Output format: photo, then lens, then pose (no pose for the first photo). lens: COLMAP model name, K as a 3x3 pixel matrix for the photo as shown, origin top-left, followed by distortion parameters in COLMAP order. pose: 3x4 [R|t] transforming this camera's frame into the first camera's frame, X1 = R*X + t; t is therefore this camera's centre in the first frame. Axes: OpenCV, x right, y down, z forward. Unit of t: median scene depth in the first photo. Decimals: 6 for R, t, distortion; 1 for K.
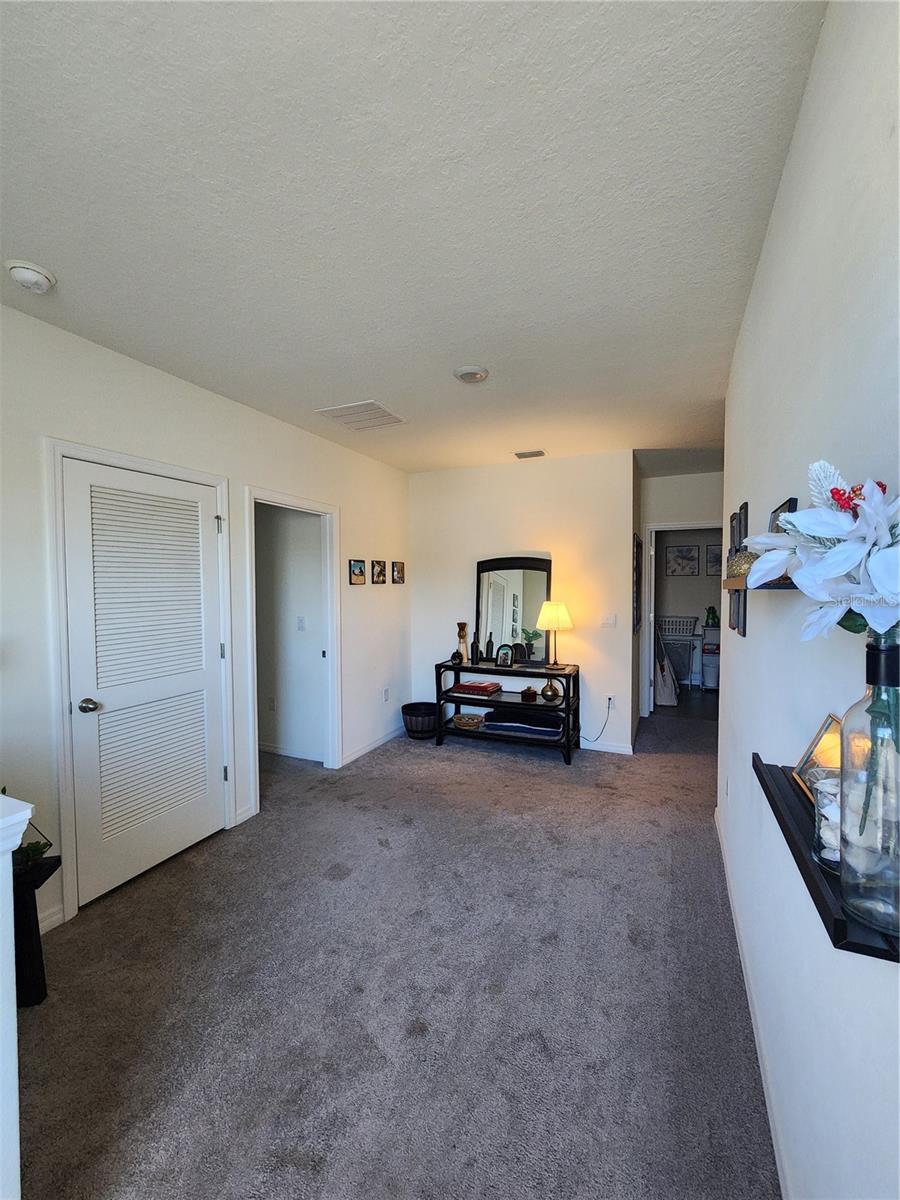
lens RADIAL K [[494.1, 0, 448.3], [0, 494.1, 596.7], [0, 0, 1]] dist [-0.003187, 0.000892]
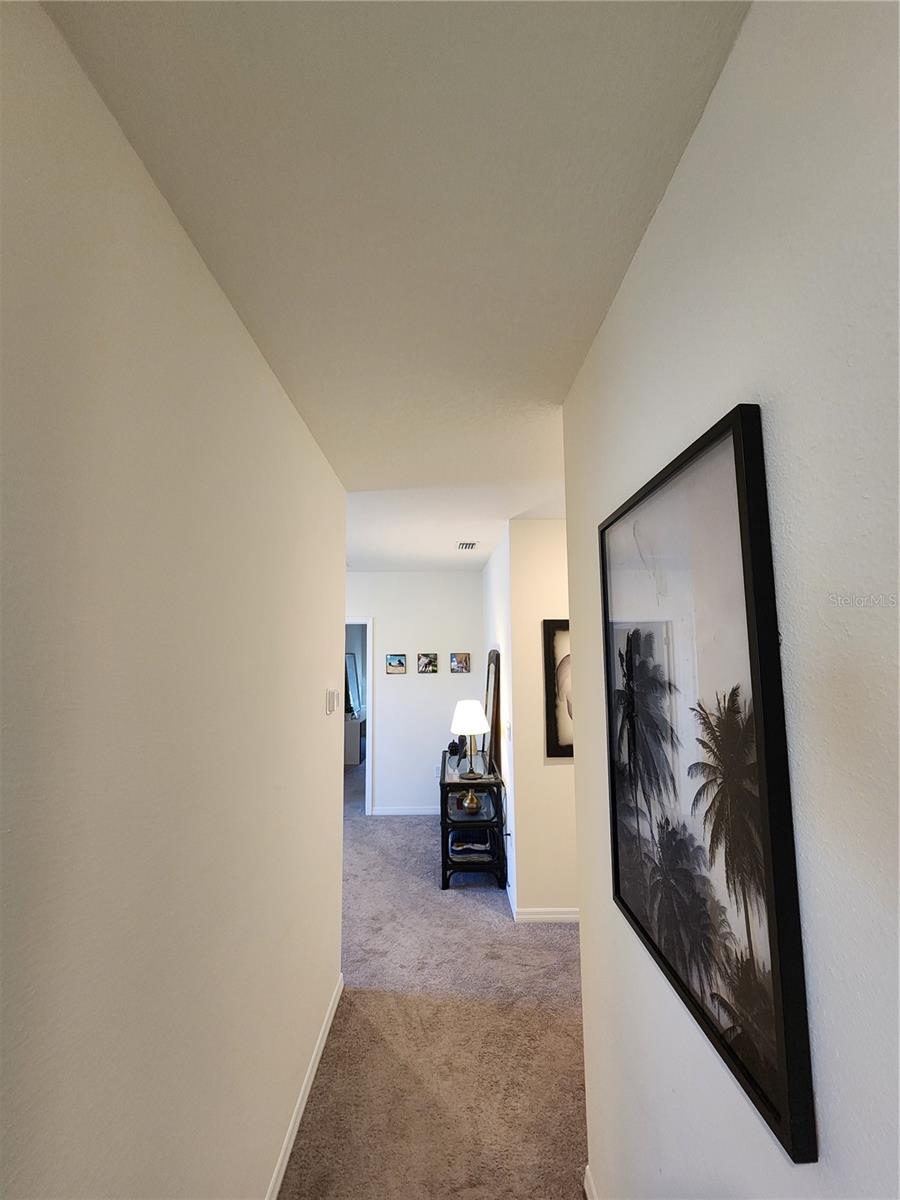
lens RADIAL K [[494.1, 0, 446.4], [0, 494.1, 599.6], [0, 0, 1]] dist [-0.003187, 0.000892]
pose [[0.410035, -0.094769, -0.907133, 0.999777], [-0.019142, 0.993474, -0.112441, -0.070392], [0.911869, 0.063469, 0.405545, 0.555838]]
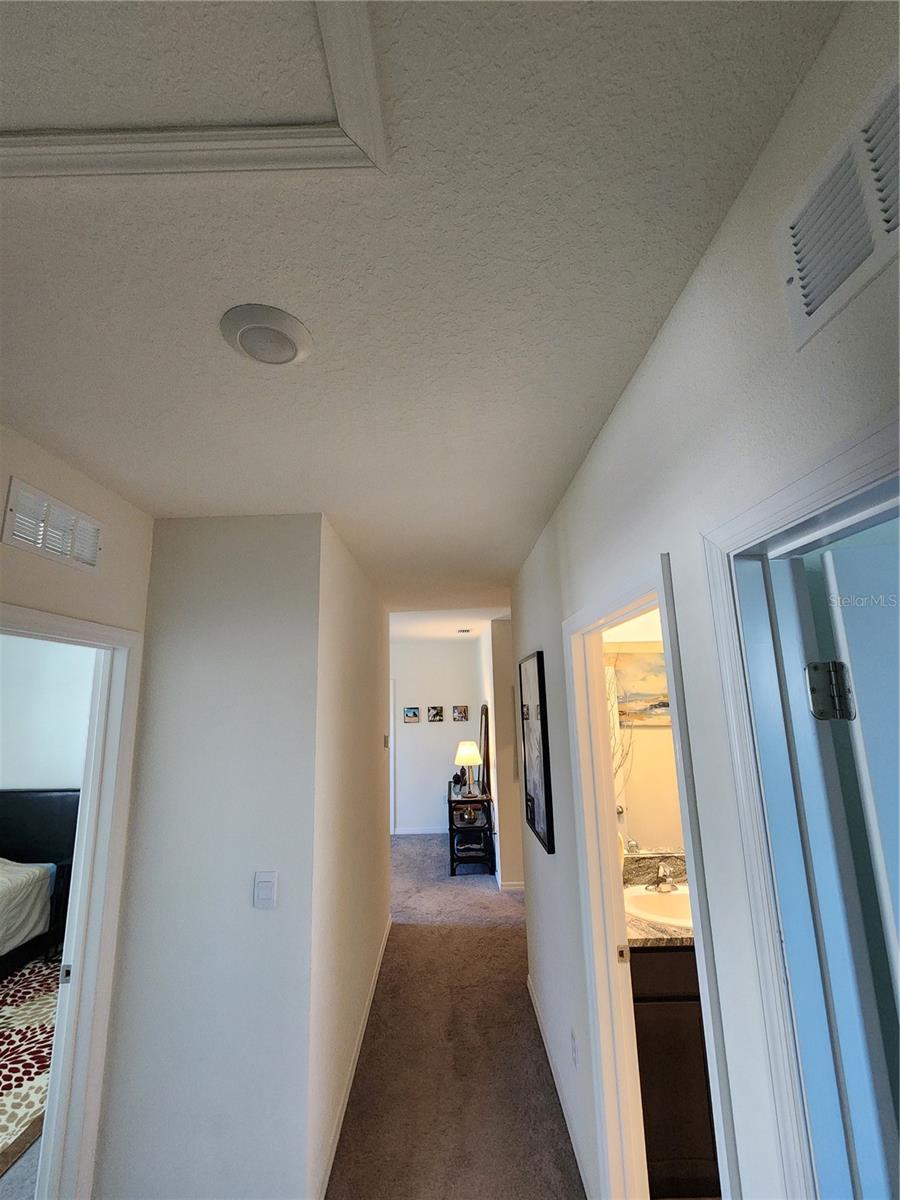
lens RADIAL K [[494.1, 0, 445.8], [0, 494.1, 596.7], [0, 0, 1]] dist [-0.003187, 0.000892]
pose [[0.409670, -0.184756, -0.893328, 1.371762], [-0.004023, 0.978900, -0.204299, -0.096274], [0.912225, 0.087289, 0.400283, 0.374958]]
